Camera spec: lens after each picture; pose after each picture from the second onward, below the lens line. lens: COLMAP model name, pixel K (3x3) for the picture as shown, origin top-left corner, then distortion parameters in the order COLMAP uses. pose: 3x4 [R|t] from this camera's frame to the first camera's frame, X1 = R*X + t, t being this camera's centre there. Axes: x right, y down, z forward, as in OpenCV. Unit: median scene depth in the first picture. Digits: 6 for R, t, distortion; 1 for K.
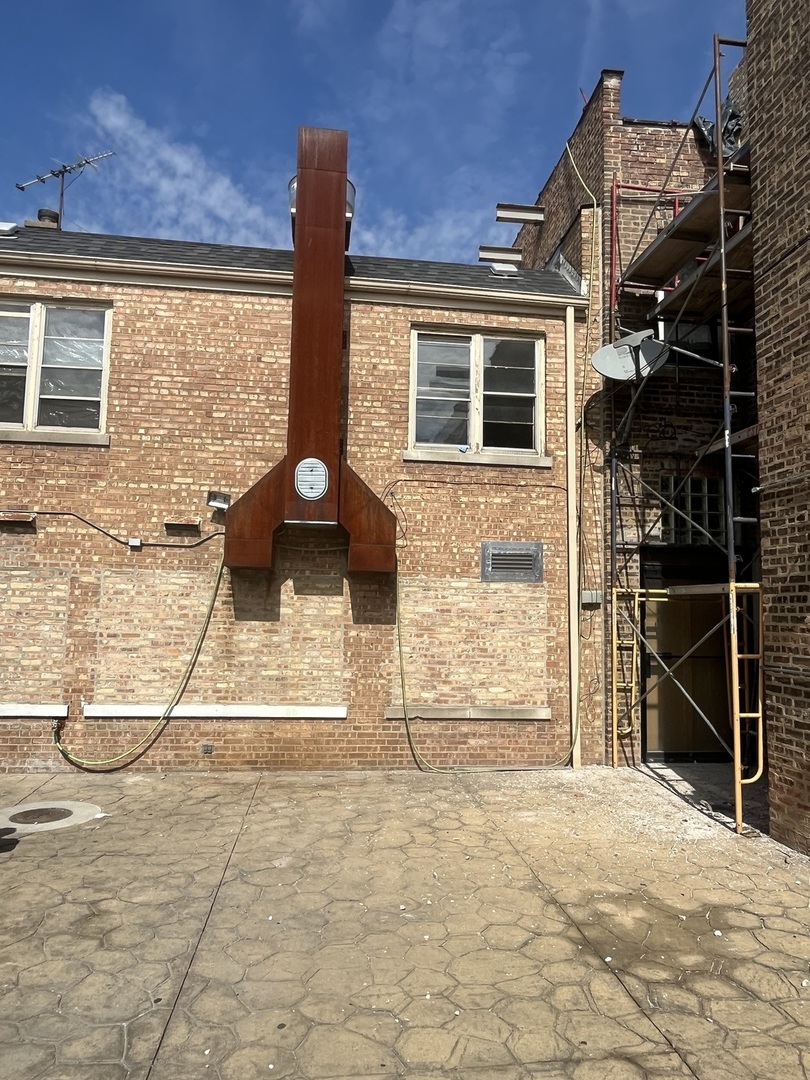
lens RADIAL K [[693.4, 0, 406.5], [0, 693.4, 547.2], [0, 0, 1]] dist [-0.002838, 0.003685]
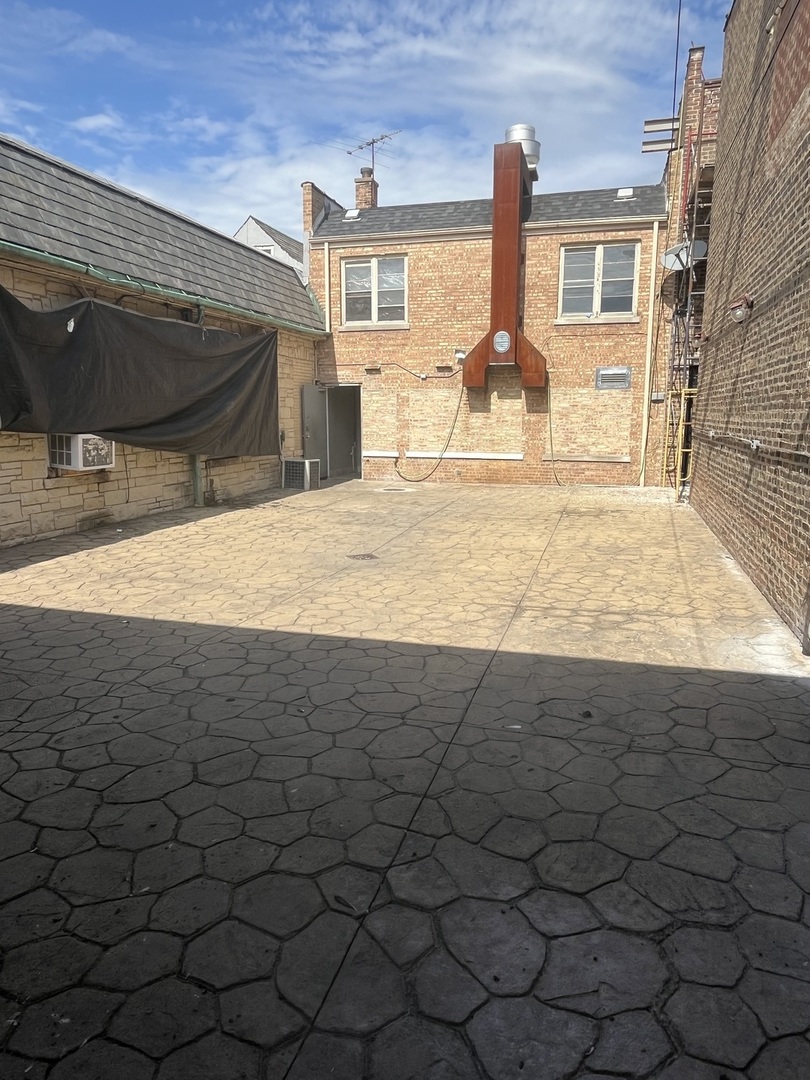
lens RADIAL K [[693.4, 0, 403.2], [0, 693.4, 542.4], [0, 0, 1]] dist [-0.002838, 0.003685]
pose [[0.917728, 0.055163, -0.393361, 0.399626], [0.054950, 0.963156, 0.263268, -0.076057], [0.393390, -0.263224, 0.880884, -0.990691]]
